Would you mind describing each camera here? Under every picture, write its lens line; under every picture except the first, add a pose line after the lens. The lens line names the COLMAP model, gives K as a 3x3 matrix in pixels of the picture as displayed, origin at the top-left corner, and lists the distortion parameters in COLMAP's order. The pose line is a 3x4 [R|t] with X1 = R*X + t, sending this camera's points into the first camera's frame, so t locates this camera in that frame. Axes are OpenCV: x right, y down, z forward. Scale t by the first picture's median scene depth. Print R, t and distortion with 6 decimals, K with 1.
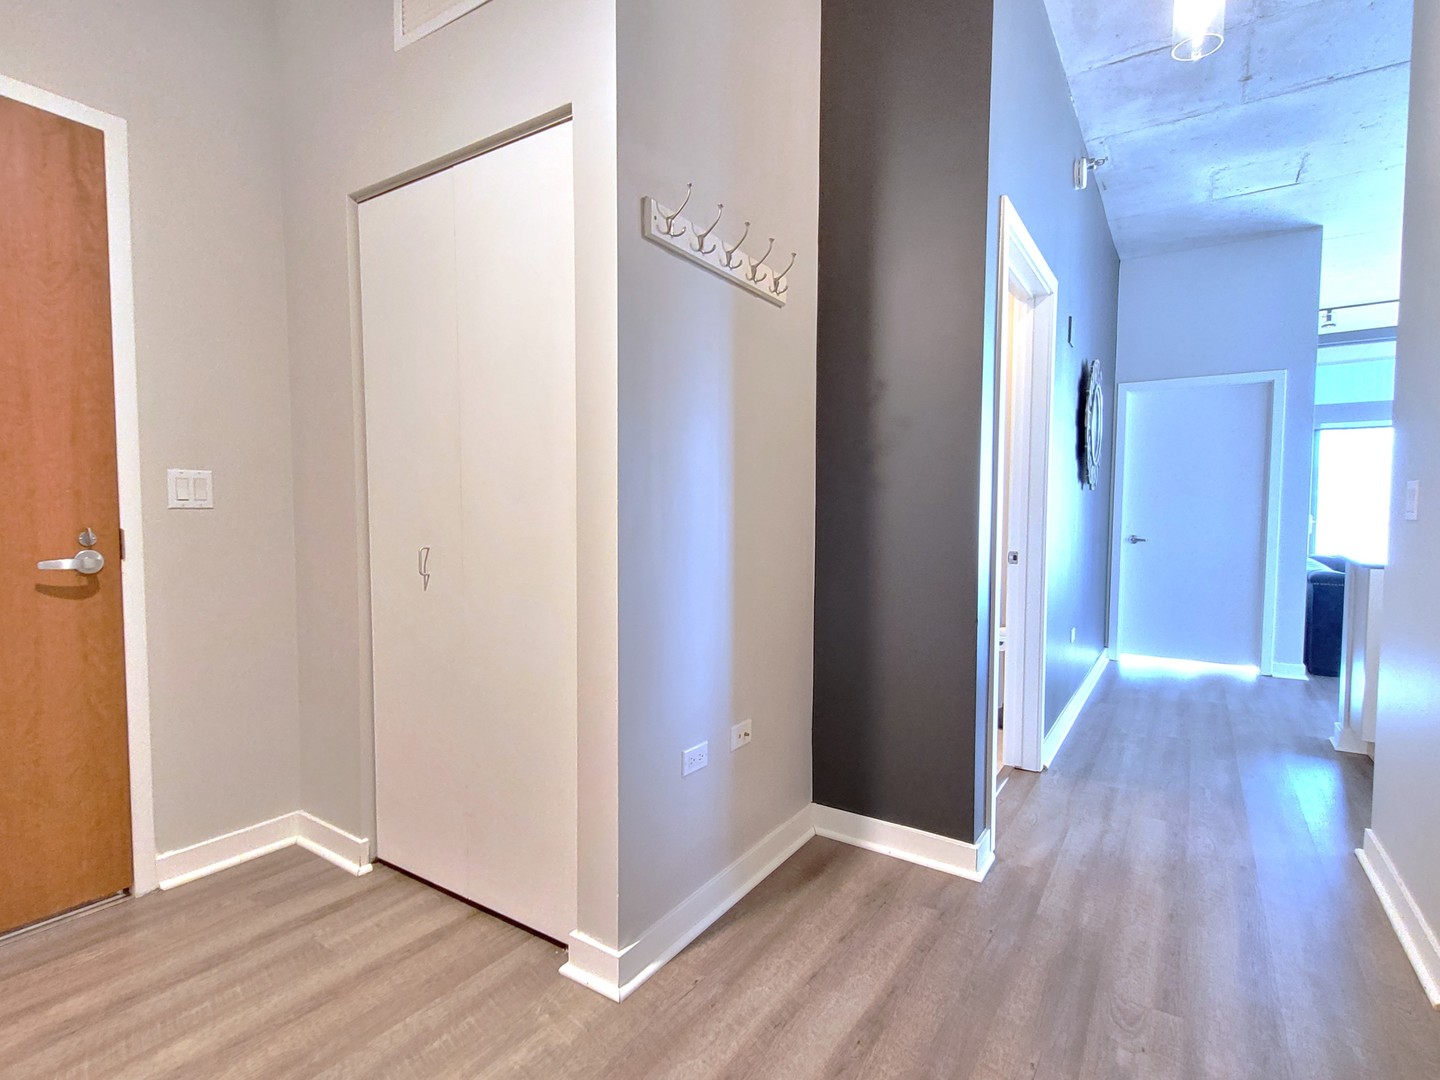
lens RADIAL K [[715.1, 0, 719.1], [0, 715.1, 545.4], [0, 0, 1]] dist [0.013508, -0.000843]
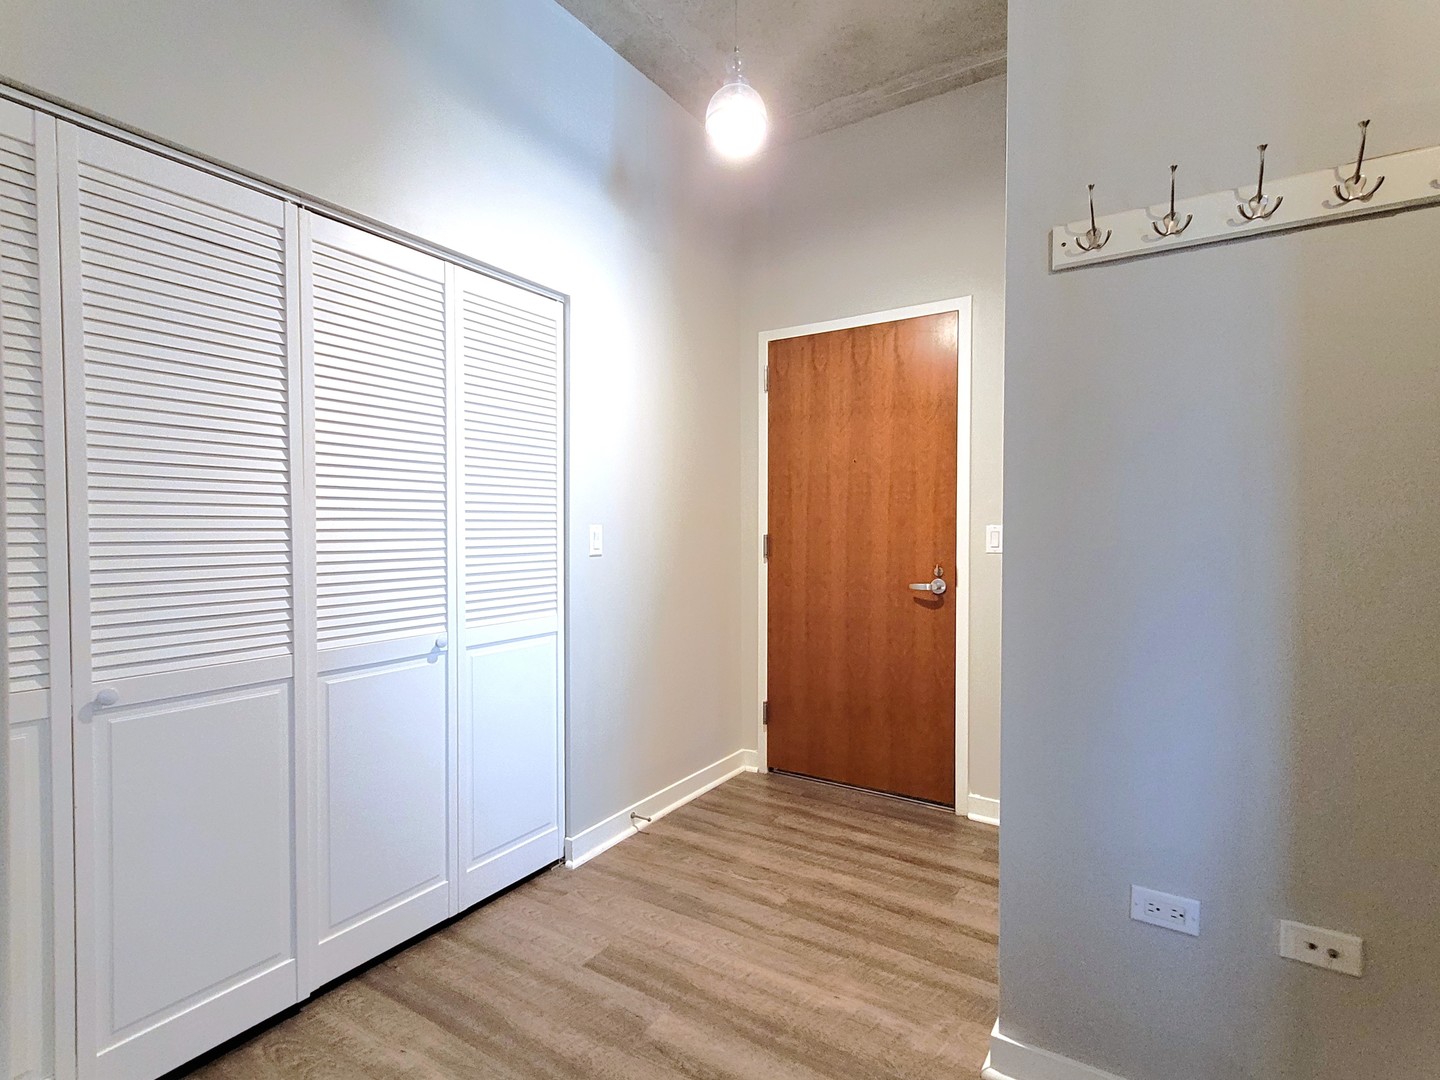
lens RADIAL K [[701.0, 0, 720.2], [0, 701.0, 545.8], [0, 0, 1]] dist [0.018515, -0.007975]
pose [[0.020801, 0.016672, -0.999645, 0.672491], [-0.047518, 0.998747, 0.015668, -0.068904], [0.998654, 0.047175, 0.021567, 0.497219]]
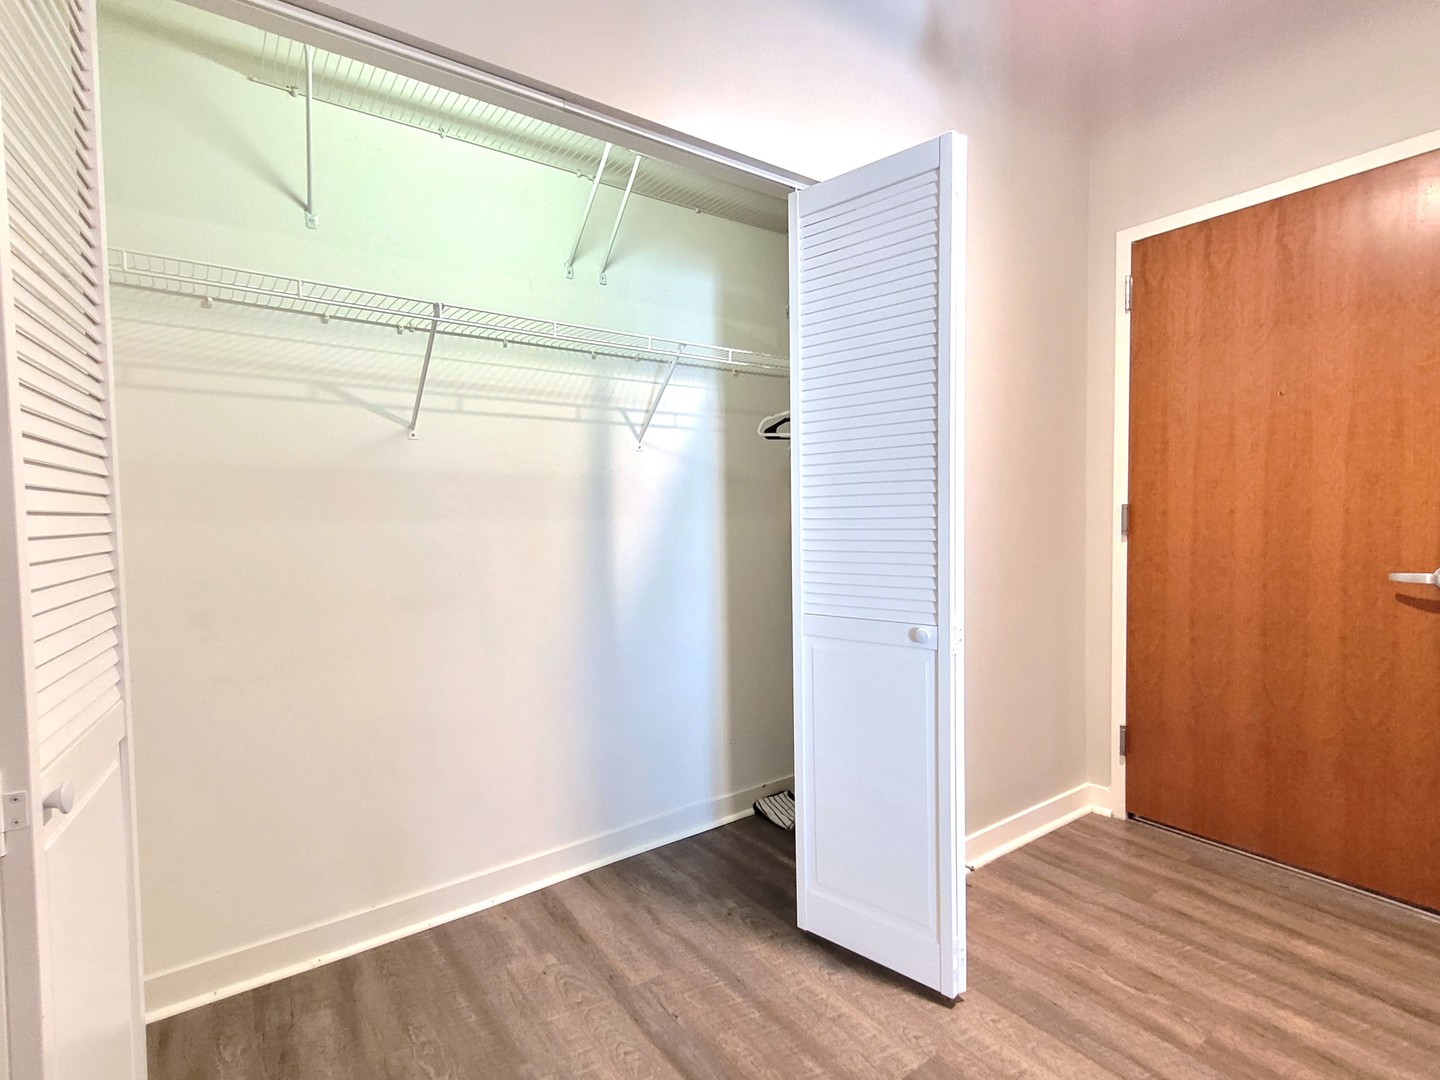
lens RADIAL K [[701.0, 0, 720.2], [0, 701.0, 545.8], [0, 0, 1]] dist [0.018515, -0.007975]
pose [[-0.355430, 0.041298, -0.933790, 0.419767], [-0.031644, 0.997919, 0.056179, -0.046380], [0.934167, 0.049517, -0.353384, 0.407268]]
